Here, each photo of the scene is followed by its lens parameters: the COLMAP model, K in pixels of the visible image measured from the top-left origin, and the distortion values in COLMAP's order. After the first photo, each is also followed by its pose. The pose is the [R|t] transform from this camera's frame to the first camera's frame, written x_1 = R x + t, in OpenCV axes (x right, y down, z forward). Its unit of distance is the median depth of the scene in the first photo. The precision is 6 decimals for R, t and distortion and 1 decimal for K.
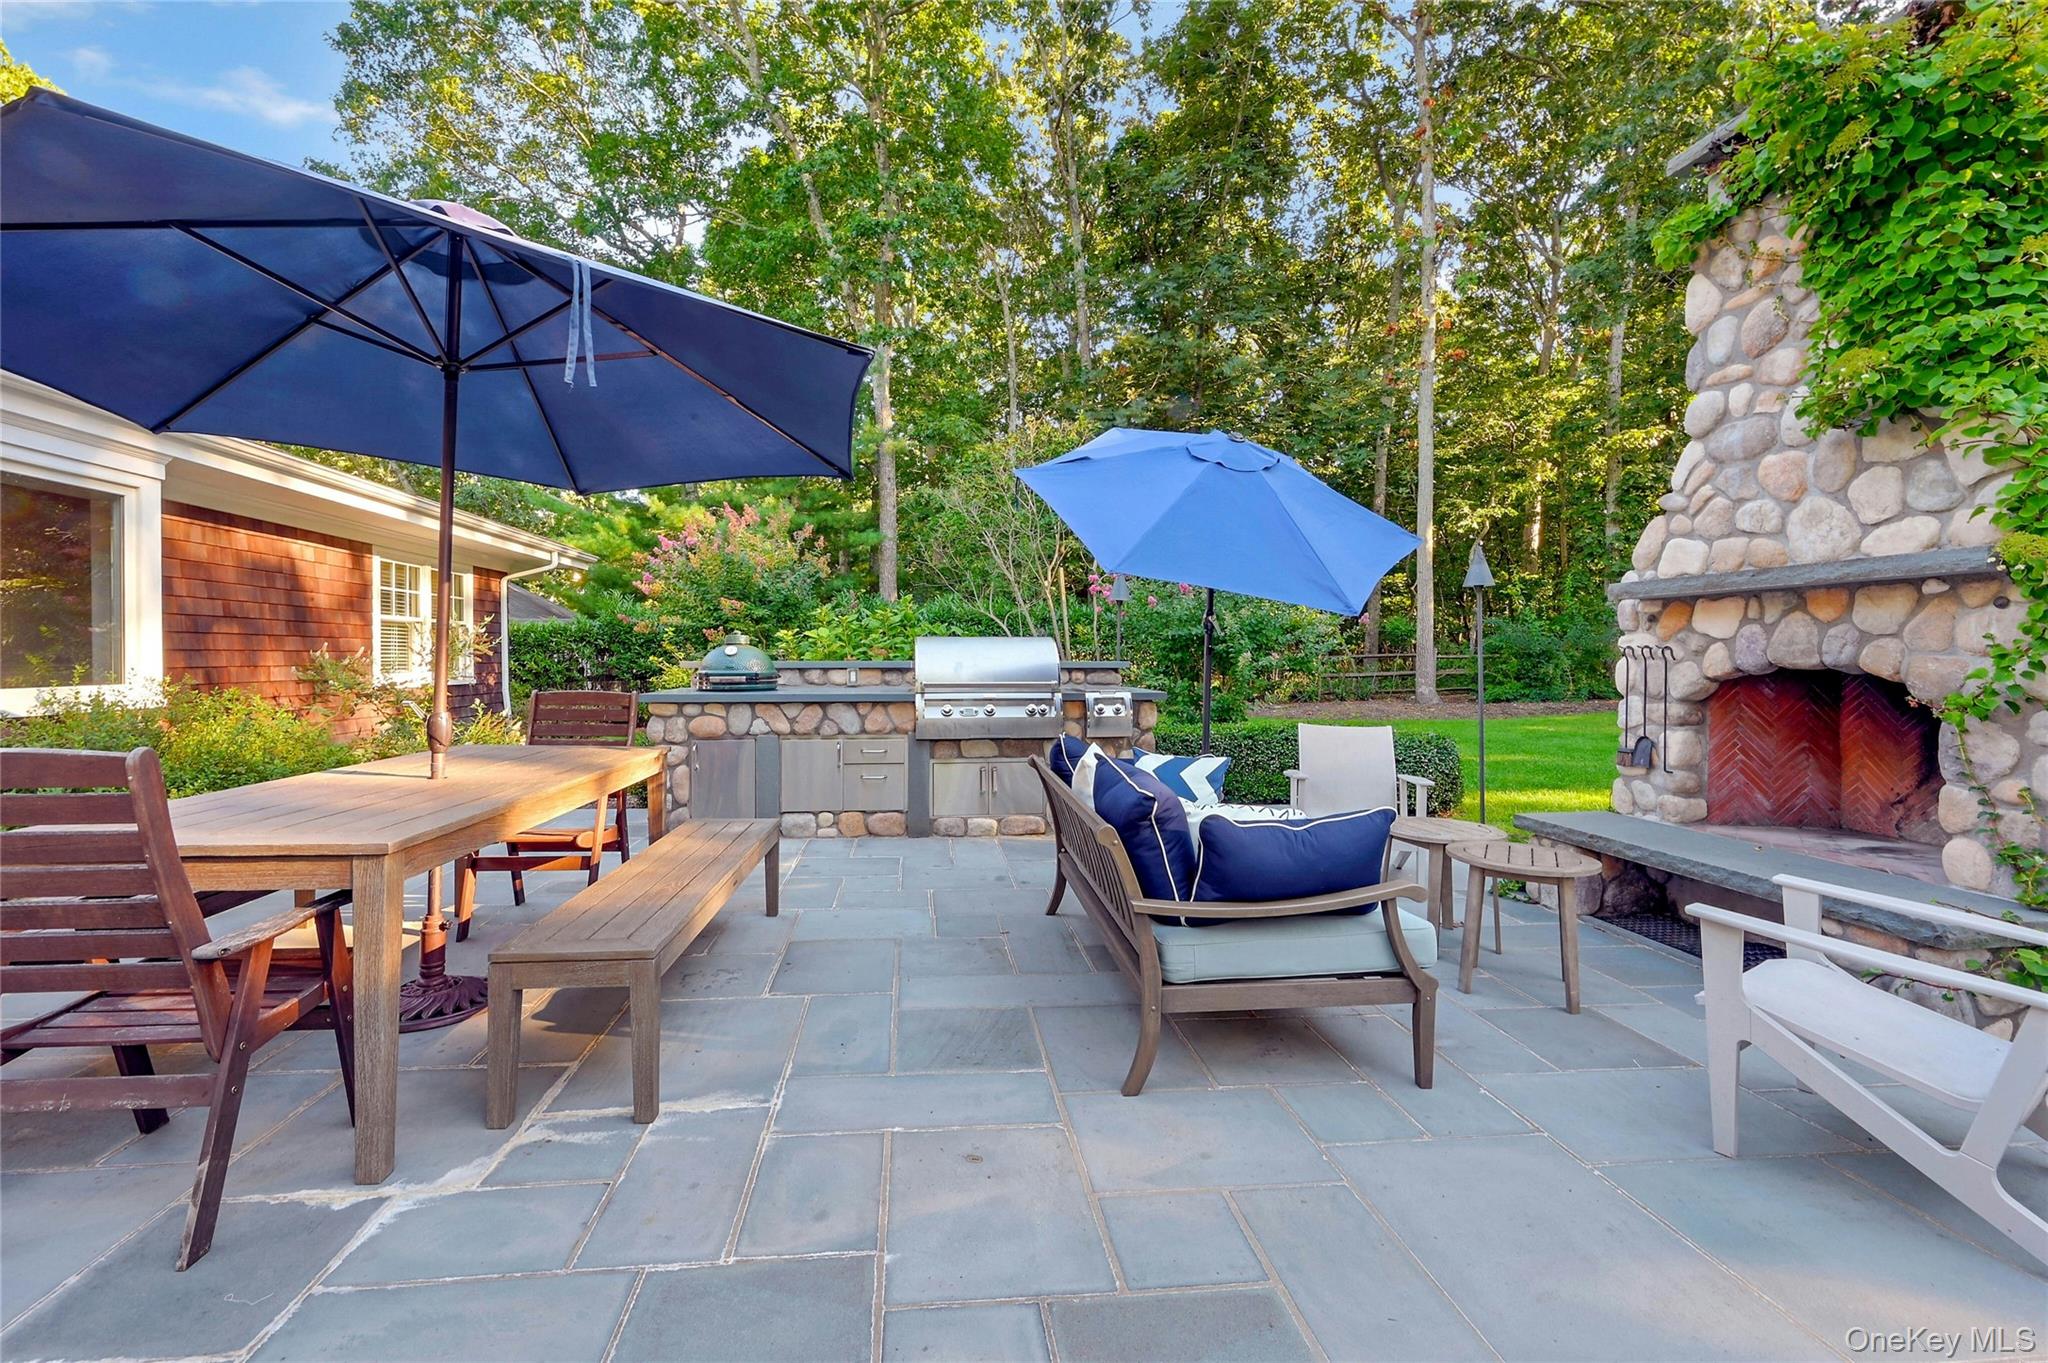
lens RADIAL K [[854.7, 0, 1025.6], [0, 854.7, 661.1], [0, 0, 1]] dist [-0.001428, 0.001210]
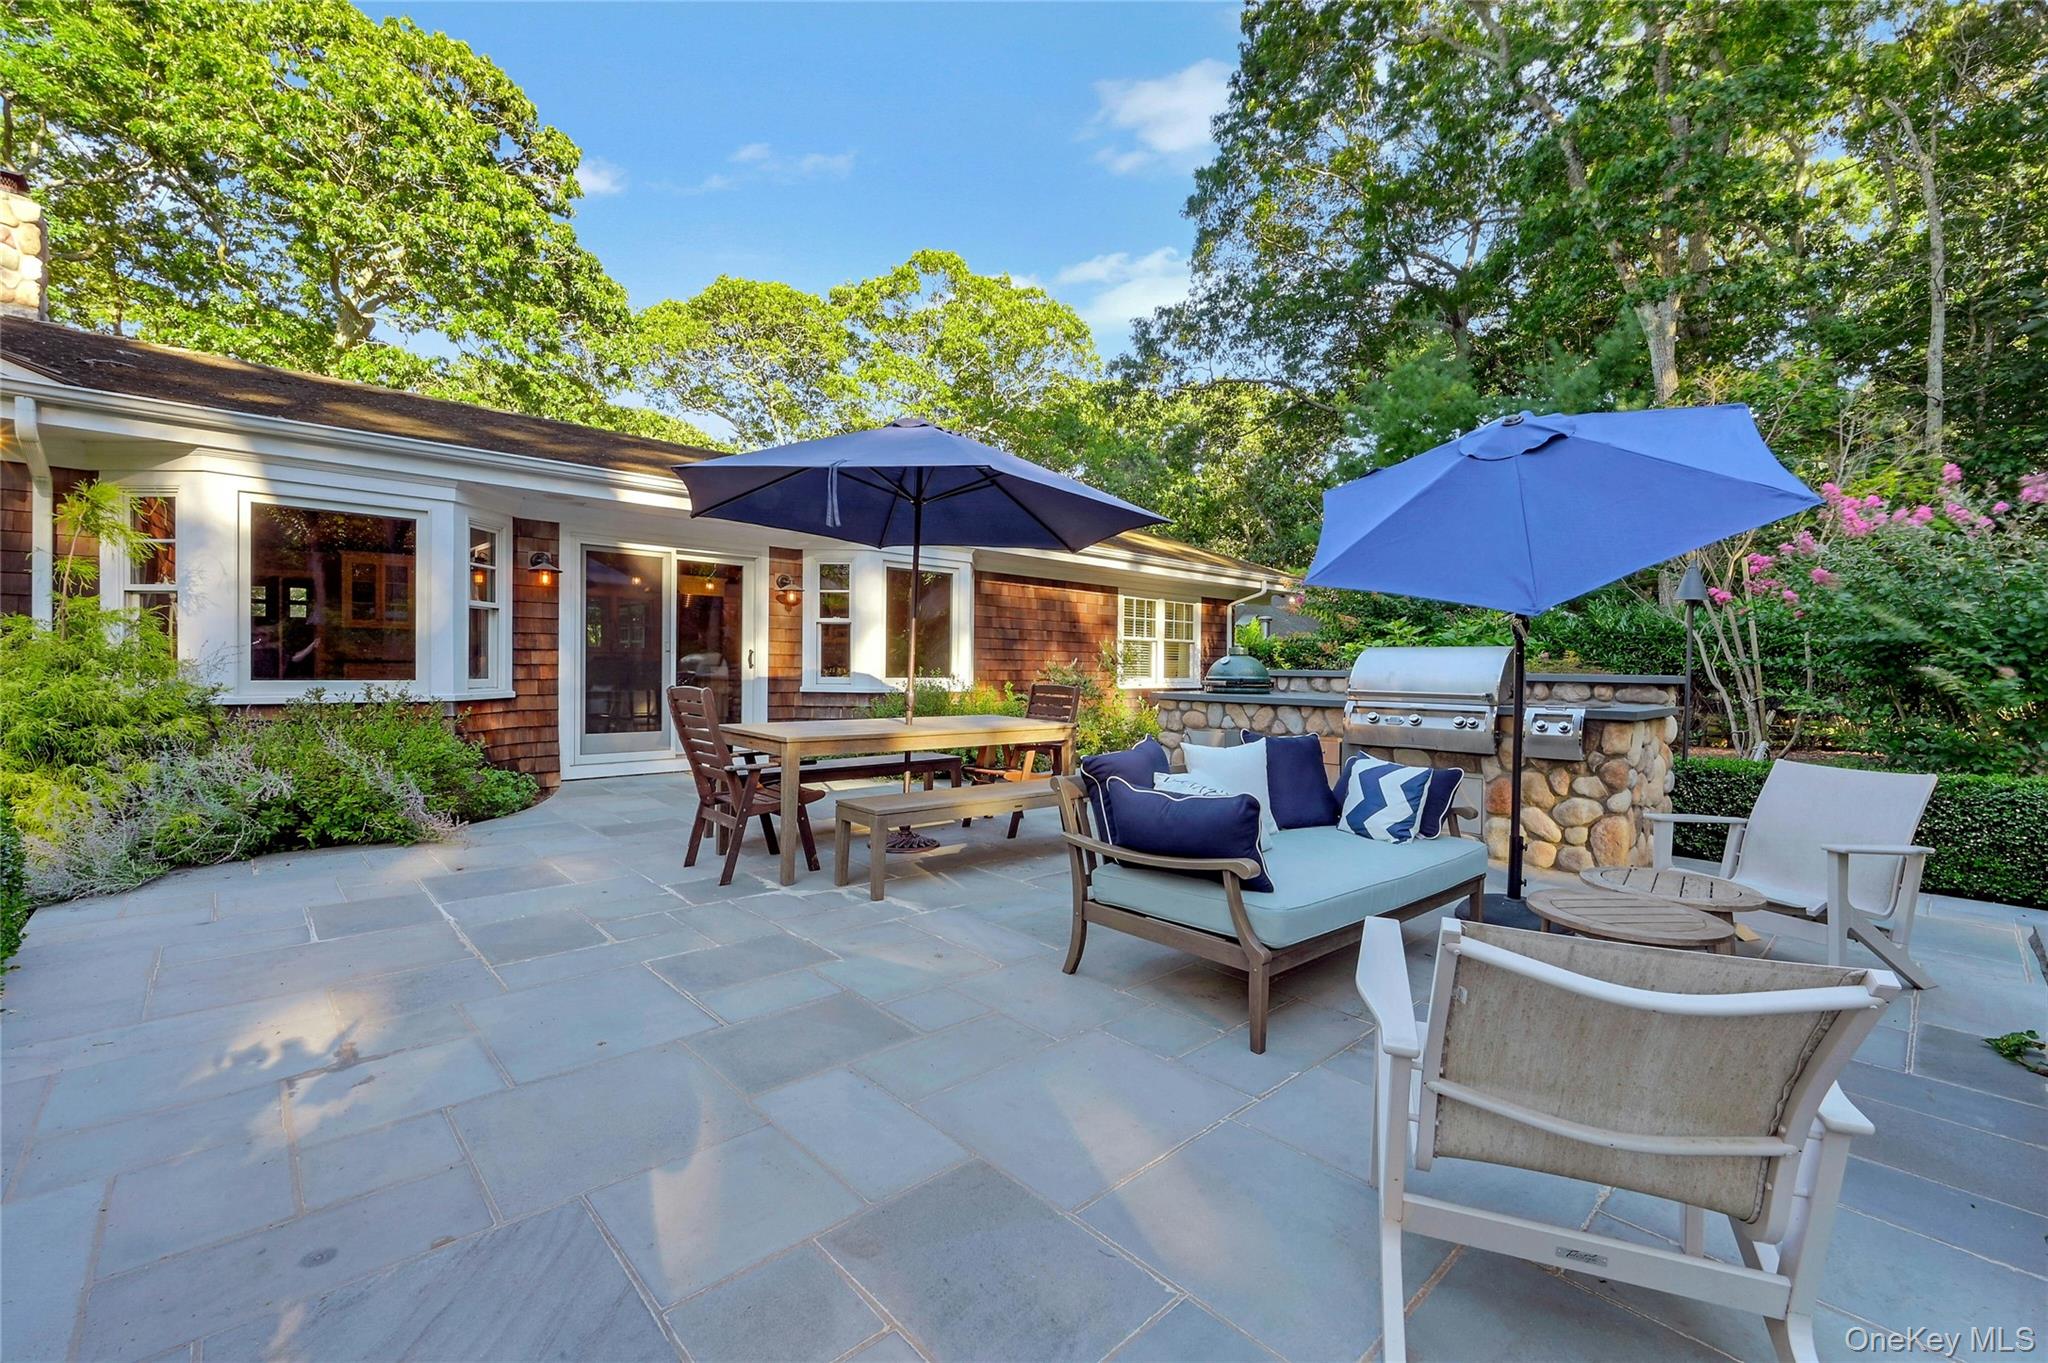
lens RADIAL K [[854.7, 0, 1039.8], [0, 854.7, 672.9], [0, 0, 1]] dist [-0.001428, 0.001210]
pose [[0.603444, 0.013531, -0.797291, 0.662603], [-0.018037, 0.999832, 0.003317, 0.009948], [0.797202, 0.012379, 0.603586, 0.069472]]
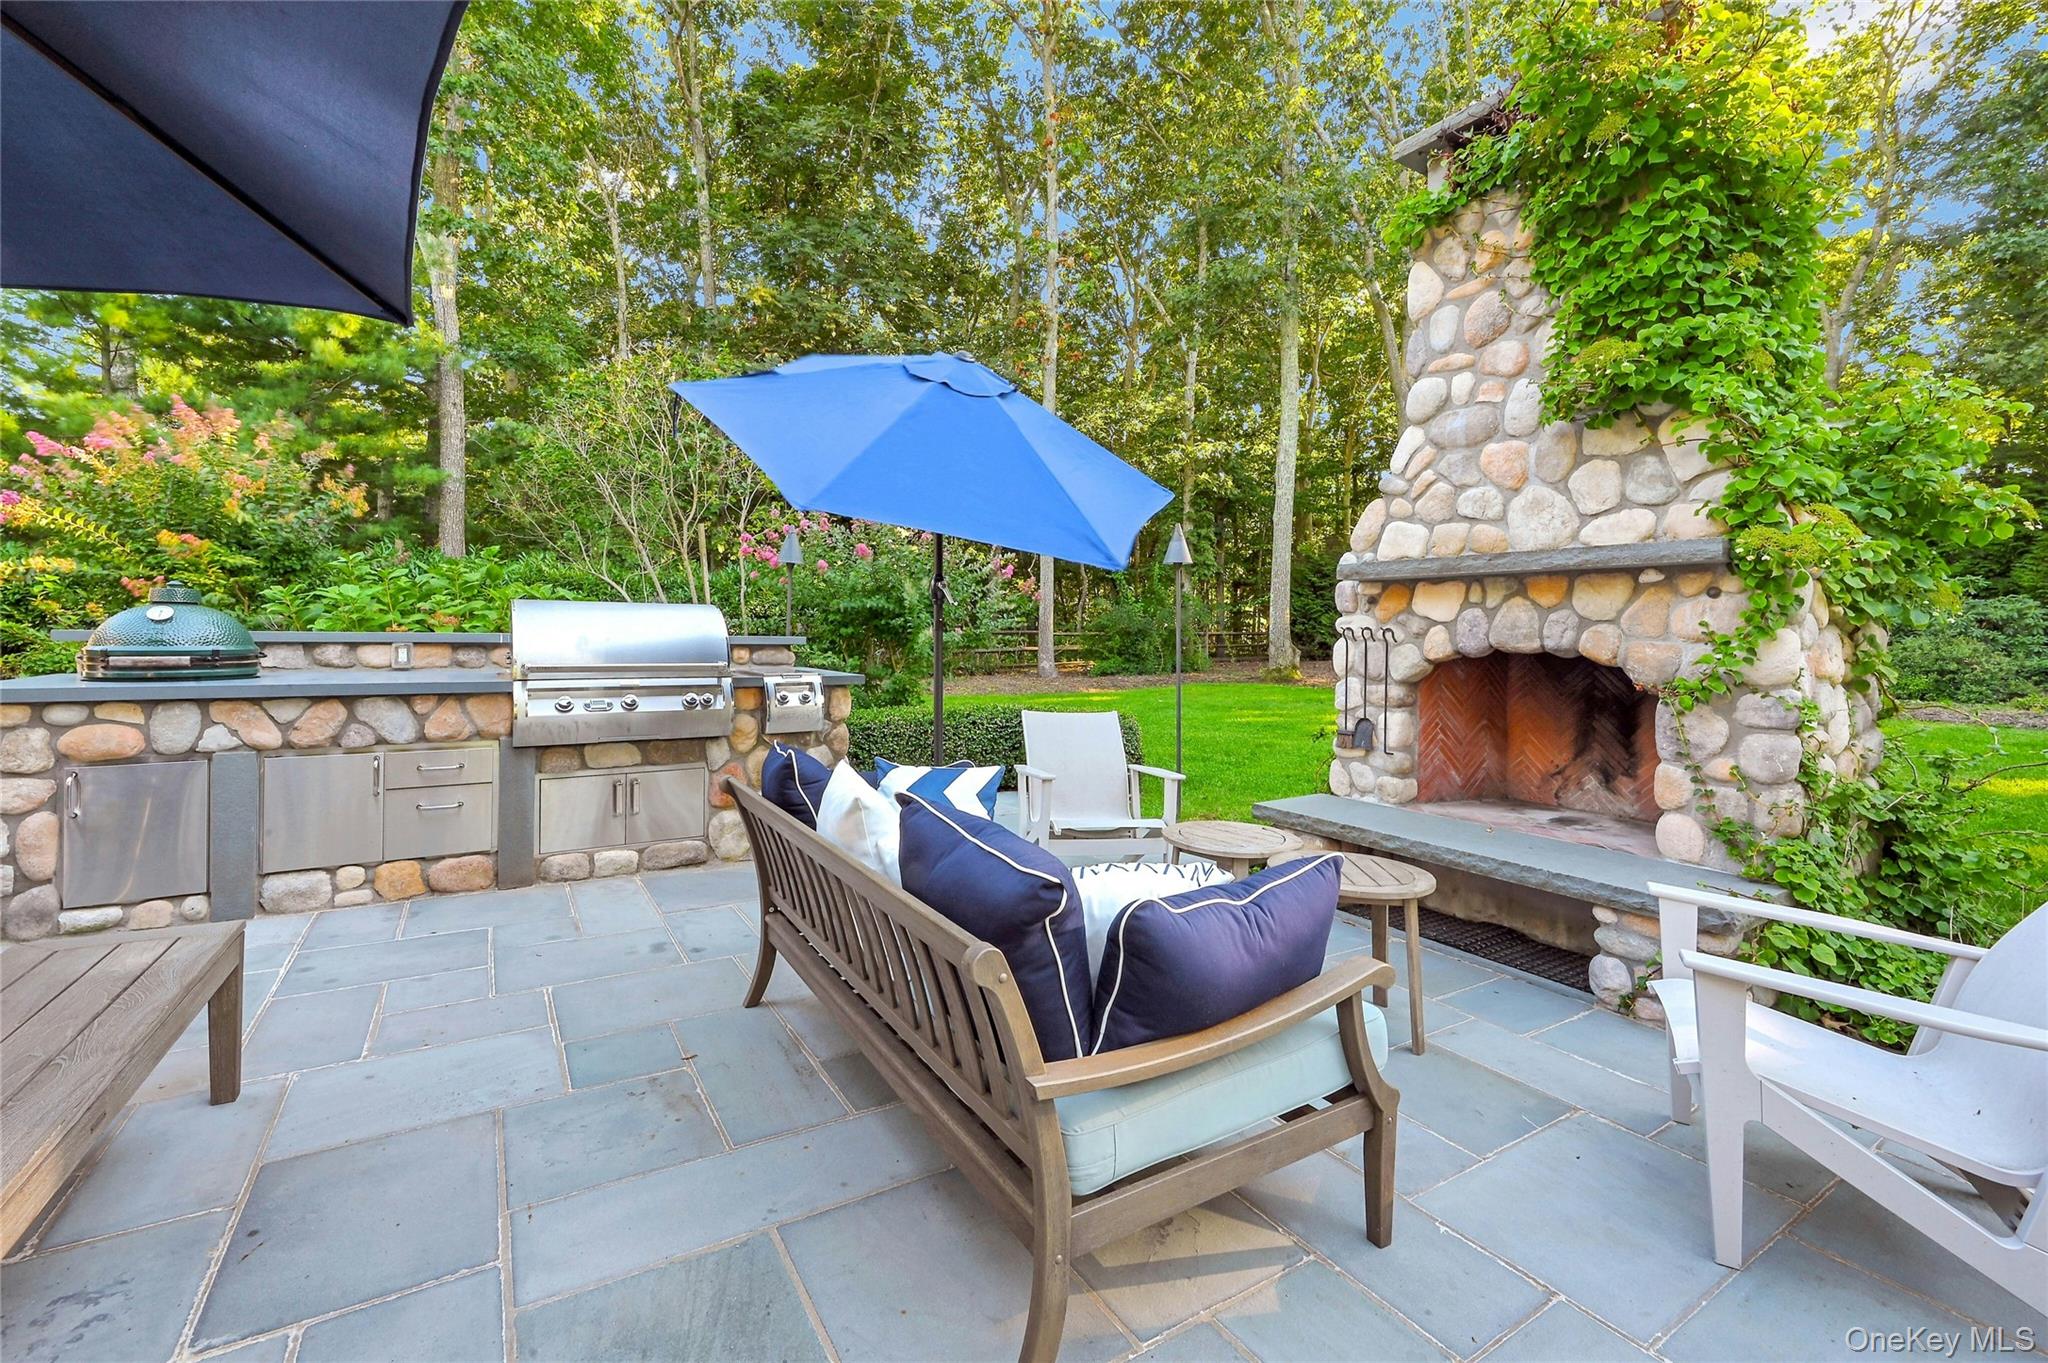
lens RADIAL K [[854.7, 0, 1016.9], [0, 854.7, 634.0], [0, 0, 1]] dist [-0.001428, 0.001210]
pose [[0.908786, 0.011385, 0.417108, -0.064523], [-0.010855, 0.999934, -0.003642, -0.002387], [-0.417122, -0.001218, 0.908850, 0.277035]]
